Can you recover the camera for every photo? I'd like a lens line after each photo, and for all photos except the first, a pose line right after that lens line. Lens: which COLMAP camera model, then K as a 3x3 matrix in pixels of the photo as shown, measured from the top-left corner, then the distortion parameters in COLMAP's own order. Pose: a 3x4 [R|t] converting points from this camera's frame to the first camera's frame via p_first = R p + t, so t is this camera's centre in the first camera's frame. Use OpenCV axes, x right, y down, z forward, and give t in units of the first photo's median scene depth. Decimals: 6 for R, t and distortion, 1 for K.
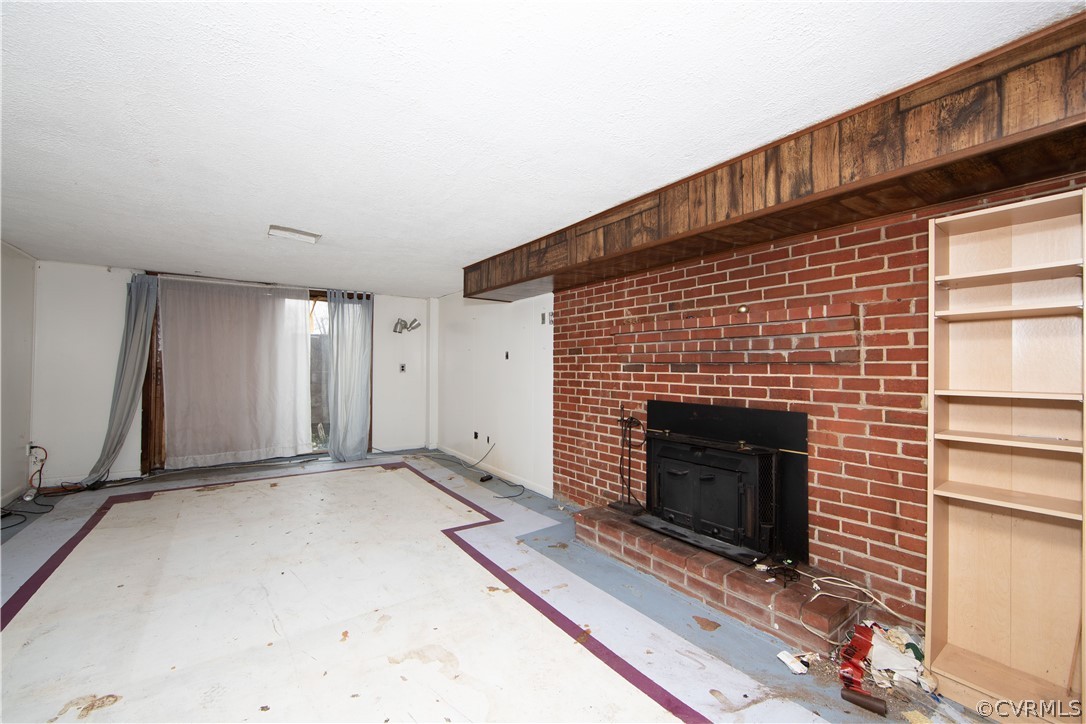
lens RADIAL K [[442.4, 0, 541.8], [0, 442.4, 354.8], [0, 0, 1]] dist [-0.002424, 0.000569]
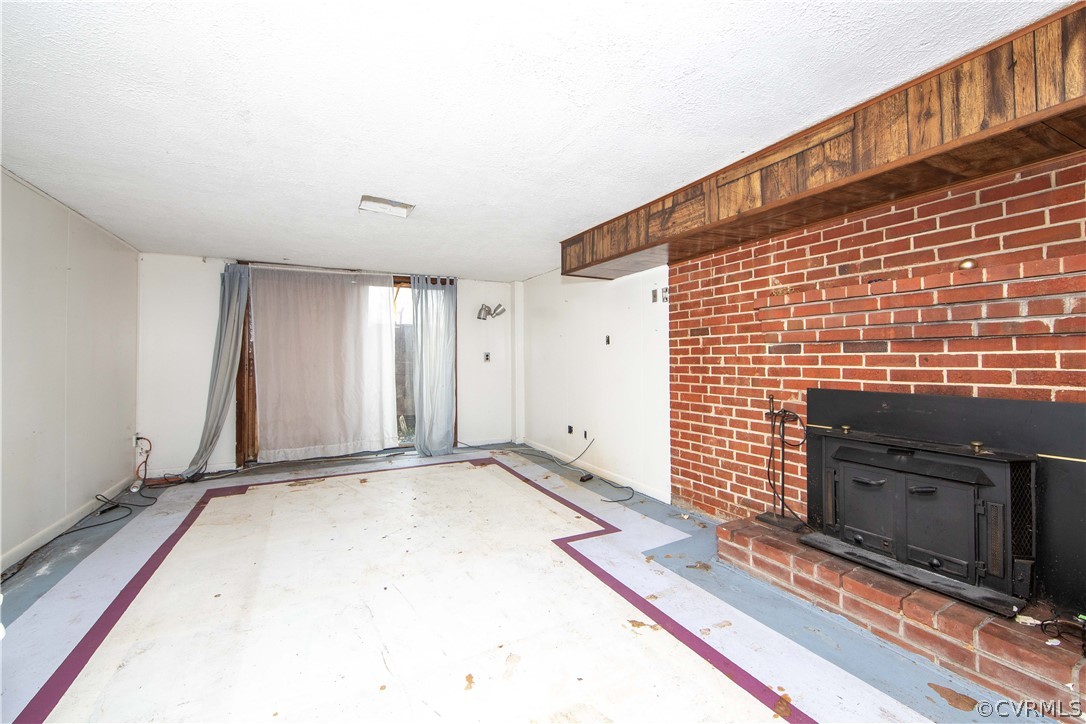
lens RADIAL K [[440.3, 0, 543.9], [0, 440.3, 347.0], [0, 0, 1]] dist [-0.002922, 0.000320]
pose [[0.992283, -0.015900, -0.122973, -0.122639], [0.015706, 0.999873, -0.002549, 0.019417], [0.122998, 0.000598, 0.992407, 0.134301]]
